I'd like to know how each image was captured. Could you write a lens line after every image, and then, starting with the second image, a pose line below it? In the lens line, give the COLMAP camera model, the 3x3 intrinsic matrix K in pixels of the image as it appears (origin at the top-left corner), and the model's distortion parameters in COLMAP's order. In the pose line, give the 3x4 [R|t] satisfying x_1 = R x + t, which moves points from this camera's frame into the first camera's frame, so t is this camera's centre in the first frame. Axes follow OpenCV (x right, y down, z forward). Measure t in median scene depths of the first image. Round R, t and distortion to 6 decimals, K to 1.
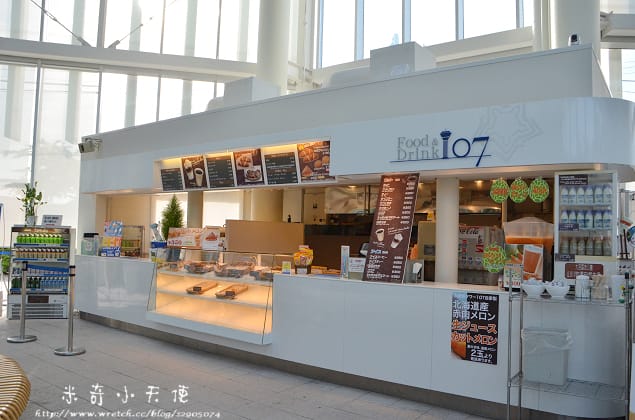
lens RADIAL K [[498.4, 0, 321.0], [0, 498.4, 217.9], [0, 0, 1]] dist [-0.173493, 0.128688]
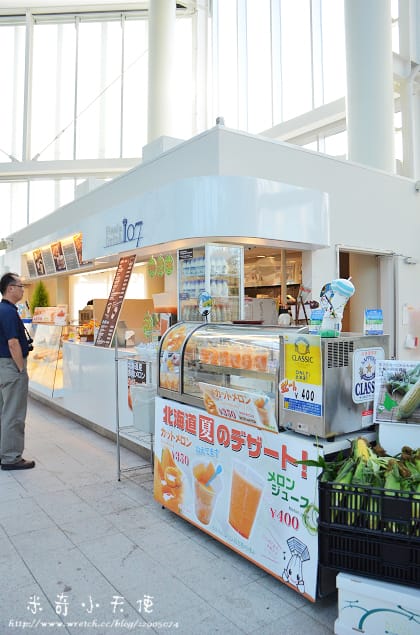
lens RADIAL K [[493.1, 0, 210.0], [0, 493.1, 317.5], [0, 0, 1]] dist [-0.116708, 0.000454]
pose [[0.944616, -0.027384, -0.327032, 0.721840], [0.043972, 0.998088, 0.043438, 0.015428], [0.325217, -0.055412, 0.944014, -0.047689]]
